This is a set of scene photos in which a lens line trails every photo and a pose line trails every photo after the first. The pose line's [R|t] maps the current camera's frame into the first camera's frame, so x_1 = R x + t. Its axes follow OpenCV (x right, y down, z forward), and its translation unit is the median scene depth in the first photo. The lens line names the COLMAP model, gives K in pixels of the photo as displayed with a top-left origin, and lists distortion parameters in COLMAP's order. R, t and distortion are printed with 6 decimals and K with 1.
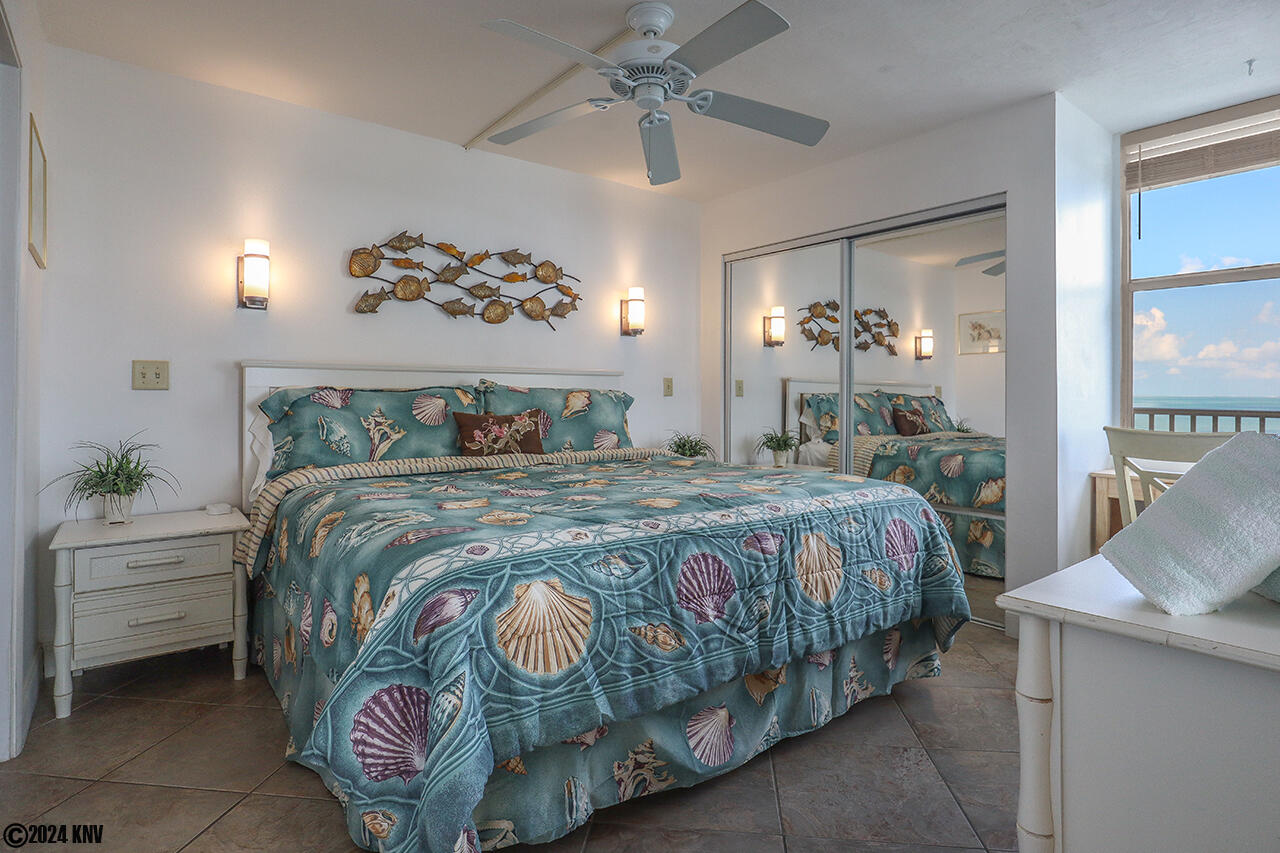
lens RADIAL K [[680.5, 0, 640.0], [0, 680.5, 426.5], [0, 0, 1]] dist [-0.043841, 0.027740]
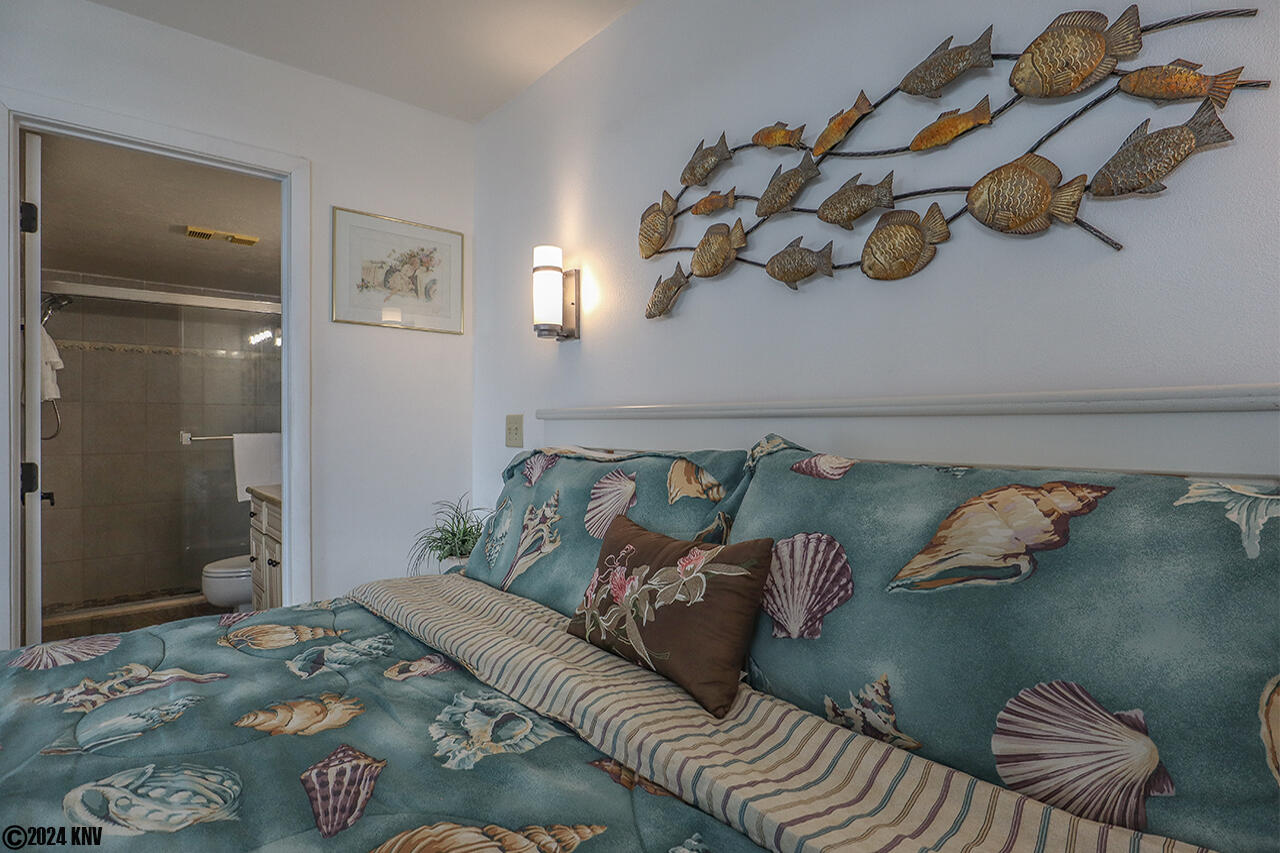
lens RADIAL K [[667.5, 0, 618.1], [0, 667.5, 420.0], [0, 0, 1]] dist [-0.035775, 0.016004]
pose [[0.060848, -0.004358, -0.998138, 0.136275], [-0.032267, 0.999459, -0.006331, -0.070160], [0.997625, 0.032592, 0.060674, 0.853268]]
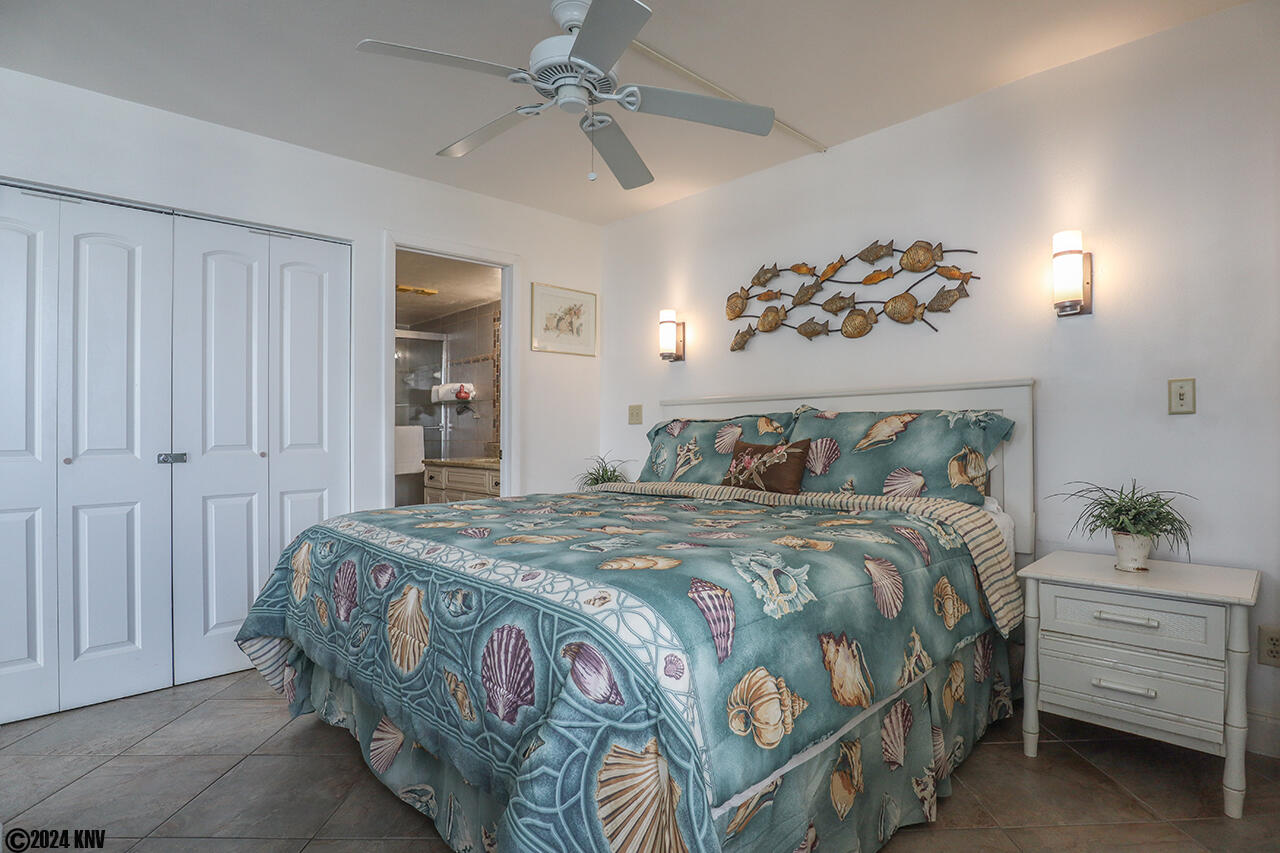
lens RADIAL K [[669.9, 0, 611.1], [0, 669.9, 433.9], [0, 0, 1]] dist [-0.037466, 0.015628]
pose [[0.086006, 0.000609, -0.996294, 0.607609], [-0.025014, 0.999686, -0.001548, -0.022372], [0.995981, 0.025054, 0.085994, 0.641475]]
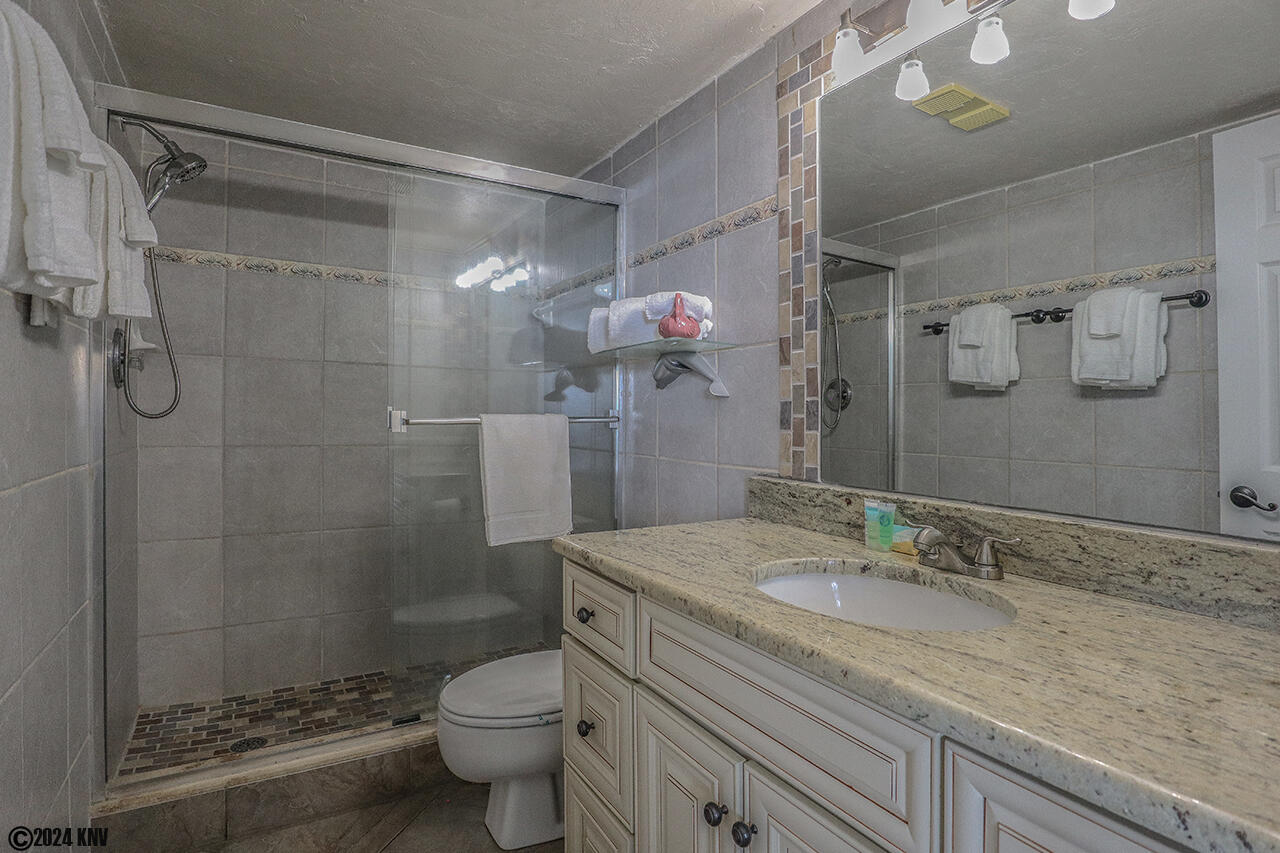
lens RADIAL K [[680.5, 0, 640.0], [0, 680.5, 426.5], [0, 0, 1]] dist [-0.043841, 0.027740]
pose [[-0.111440, 0.009189, -0.993729, -0.479571], [-0.043037, 0.998974, 0.014064, -0.034711], [0.992839, 0.044334, -0.110931, 0.453976]]
